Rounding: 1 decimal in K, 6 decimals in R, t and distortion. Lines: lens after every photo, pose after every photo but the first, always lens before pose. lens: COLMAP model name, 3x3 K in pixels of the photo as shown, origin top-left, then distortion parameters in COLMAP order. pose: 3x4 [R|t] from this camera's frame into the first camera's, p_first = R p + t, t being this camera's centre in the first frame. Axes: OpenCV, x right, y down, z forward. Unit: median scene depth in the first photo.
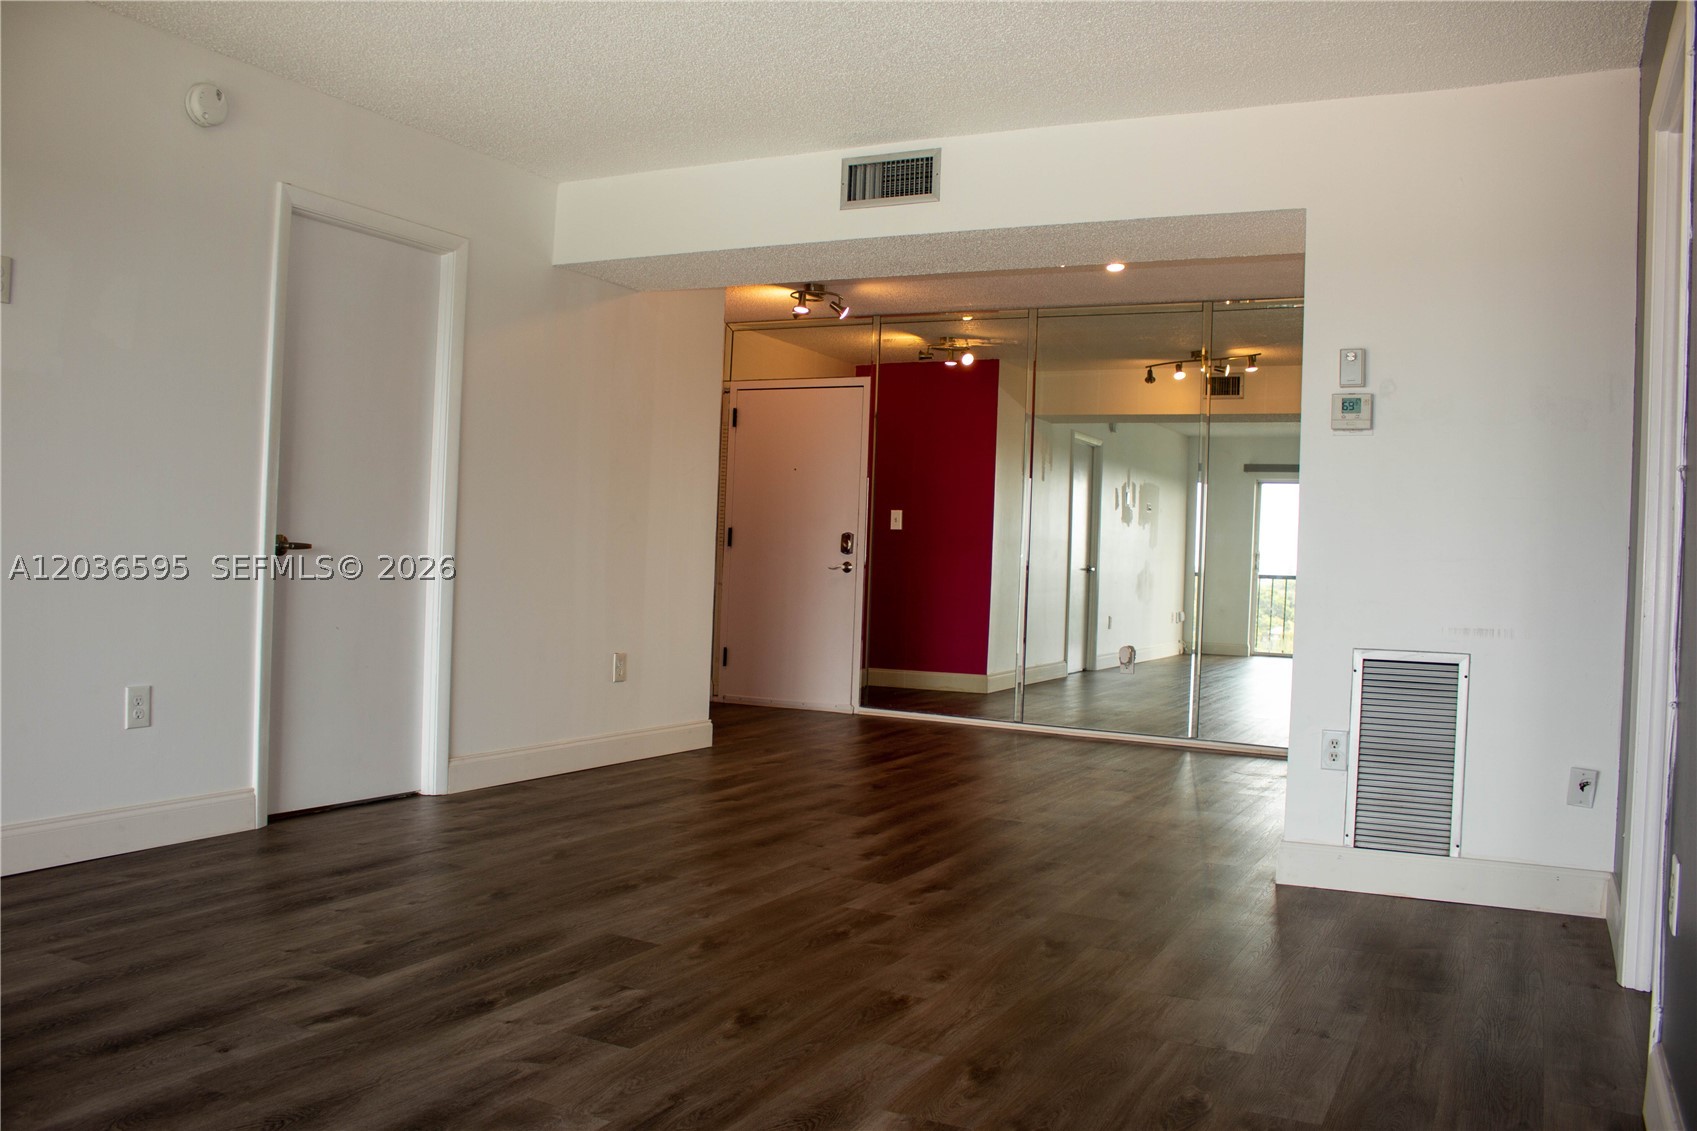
lens RADIAL K [[1393.5, 0, 850.1], [0, 1393.5, 555.0], [0, 0, 1]] dist [-0.152952, 0.120986]
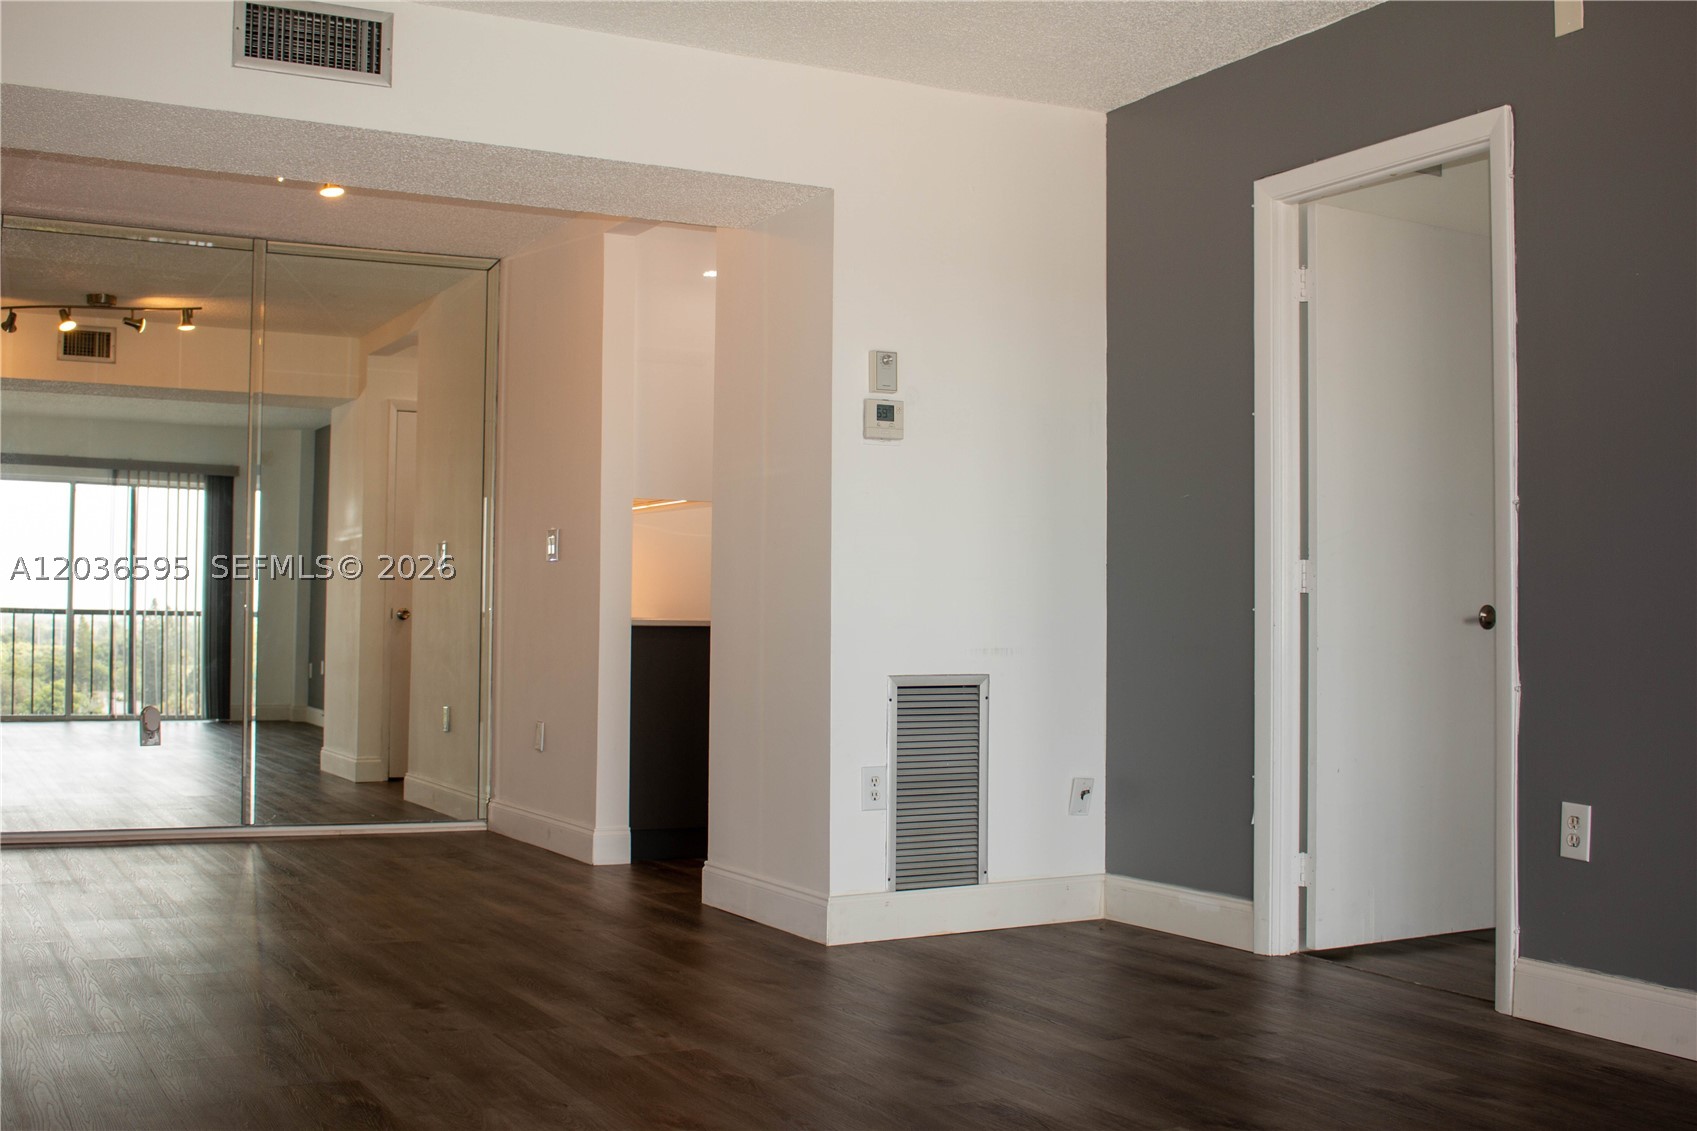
lens RADIAL K [[1951.5, 0, 849.6], [0, 1951.5, 569.9], [0, 0, 1]] dist [-0.131854, 0.000000]
pose [[0.551988, -0.003170, 0.833846, -0.747697], [0.009598, 0.999951, -0.002551, -0.000058], [-0.833797, 0.009411, 0.551991, 0.293655]]
